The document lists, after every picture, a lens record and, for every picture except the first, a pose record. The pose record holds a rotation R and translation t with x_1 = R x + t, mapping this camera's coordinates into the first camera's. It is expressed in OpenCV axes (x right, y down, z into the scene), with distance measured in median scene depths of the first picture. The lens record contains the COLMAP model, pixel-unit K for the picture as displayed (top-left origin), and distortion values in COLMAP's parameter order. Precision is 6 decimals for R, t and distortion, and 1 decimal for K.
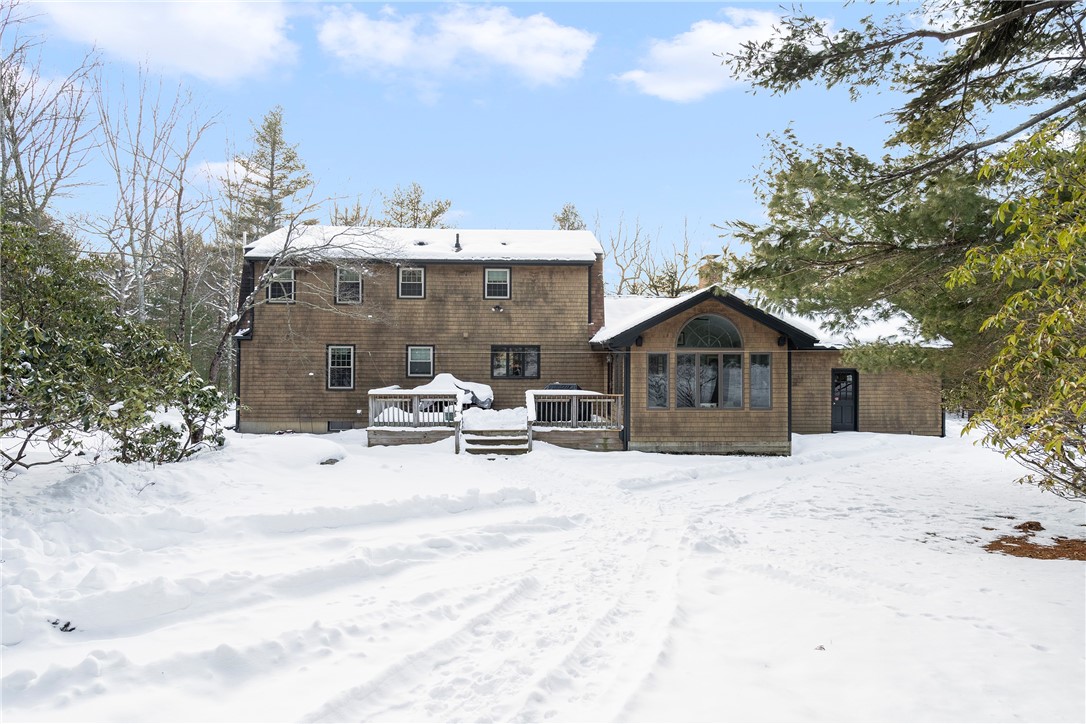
lens RADIAL K [[620.6, 0, 543.0], [0, 620.6, 362.0], [0, 0, 1]] dist [-0.005648, 0.001497]
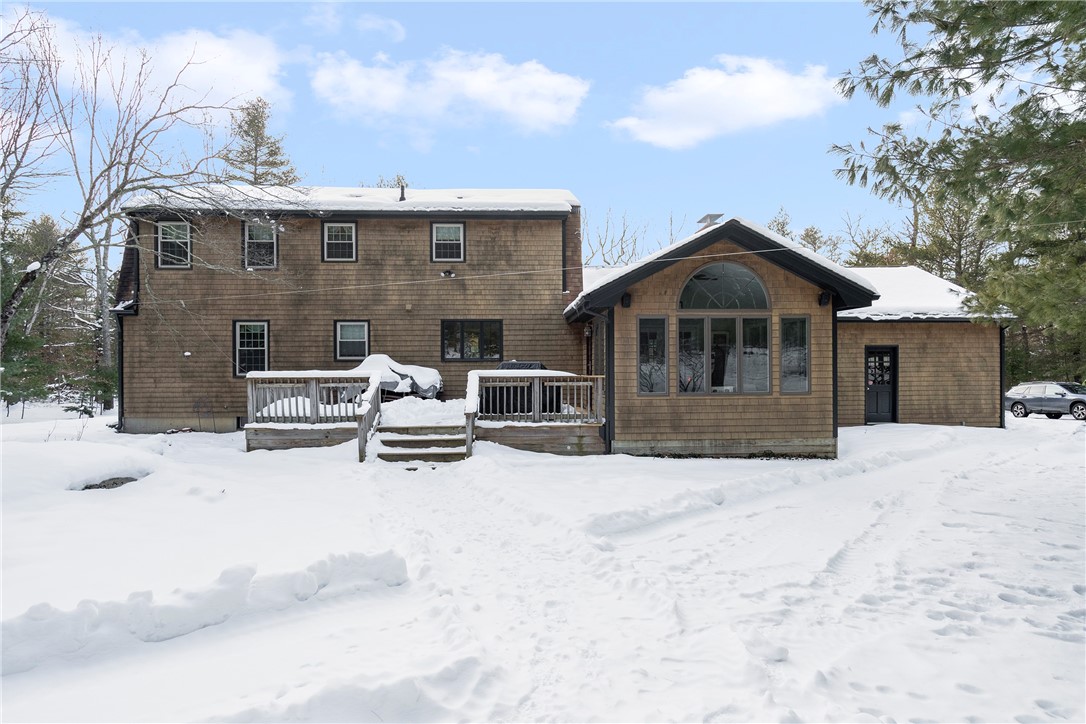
lens RADIAL K [[559.4, 0, 543.0], [0, 559.4, 362.0], [0, 0, 1]] dist [-0.011595, -0.000042]
pose [[0.999947, -0.009590, 0.003803, 0.054990], [0.009595, 0.999953, -0.001439, 0.036836], [-0.003789, 0.001476, 0.999992, 0.348410]]
